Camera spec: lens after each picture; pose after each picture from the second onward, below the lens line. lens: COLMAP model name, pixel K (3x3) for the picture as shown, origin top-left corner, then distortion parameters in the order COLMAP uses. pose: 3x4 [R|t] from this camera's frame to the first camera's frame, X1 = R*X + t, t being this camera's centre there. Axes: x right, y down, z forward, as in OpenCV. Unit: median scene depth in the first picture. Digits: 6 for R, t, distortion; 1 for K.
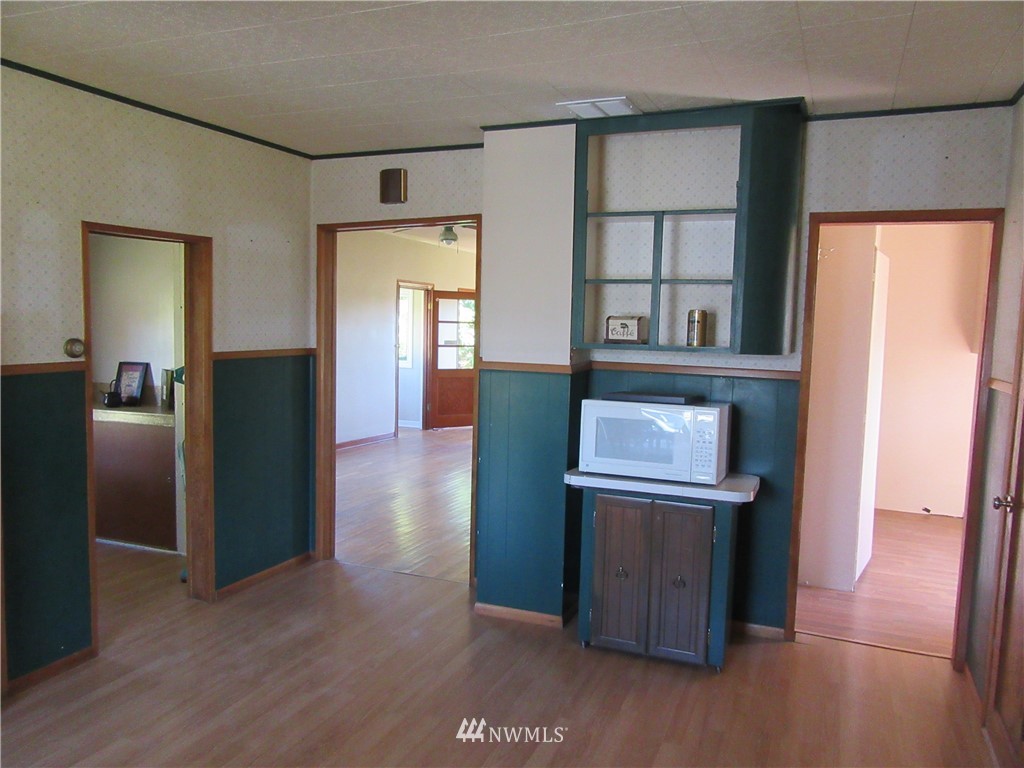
lens RADIAL K [[759.5, 0, 509.5], [0, 759.5, 385.6], [0, 0, 1]] dist [-0.004047, -0.000855]
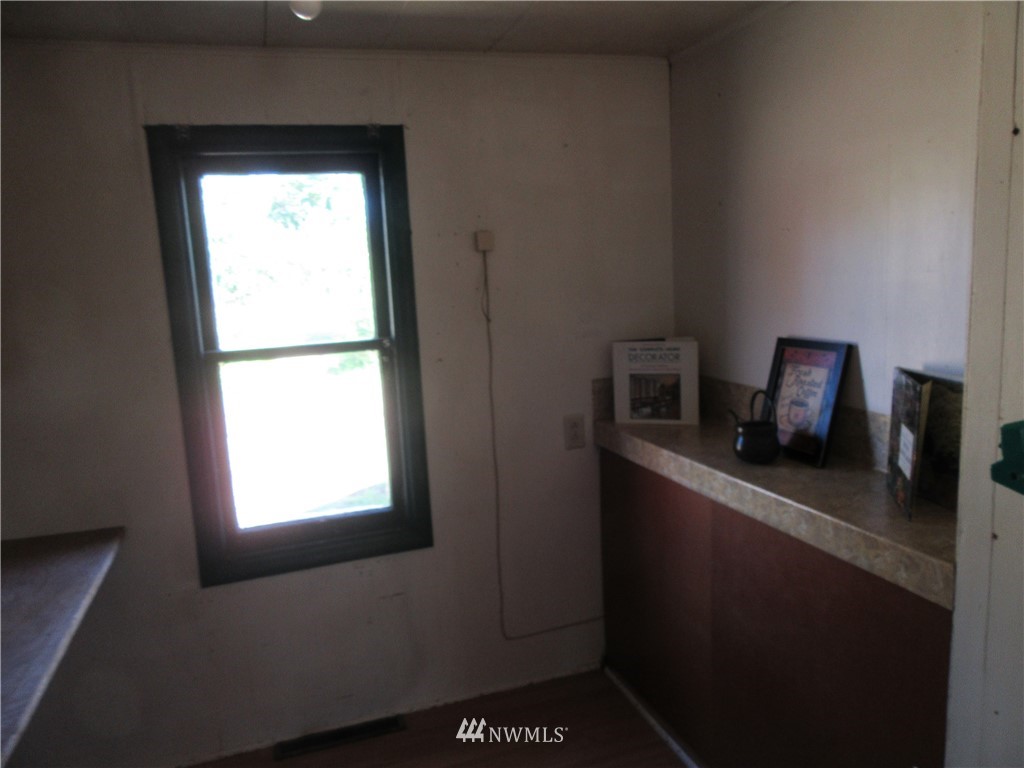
lens RADIAL K [[759.5, 0, 509.6], [0, 759.5, 384.0], [0, 0, 1]] dist [-0.004047, -0.000855]
pose [[0.661042, 0.064443, -0.747577, -0.316715], [-0.006768, 0.996777, 0.079941, -0.038657], [0.750319, -0.047784, 0.659347, 0.646226]]
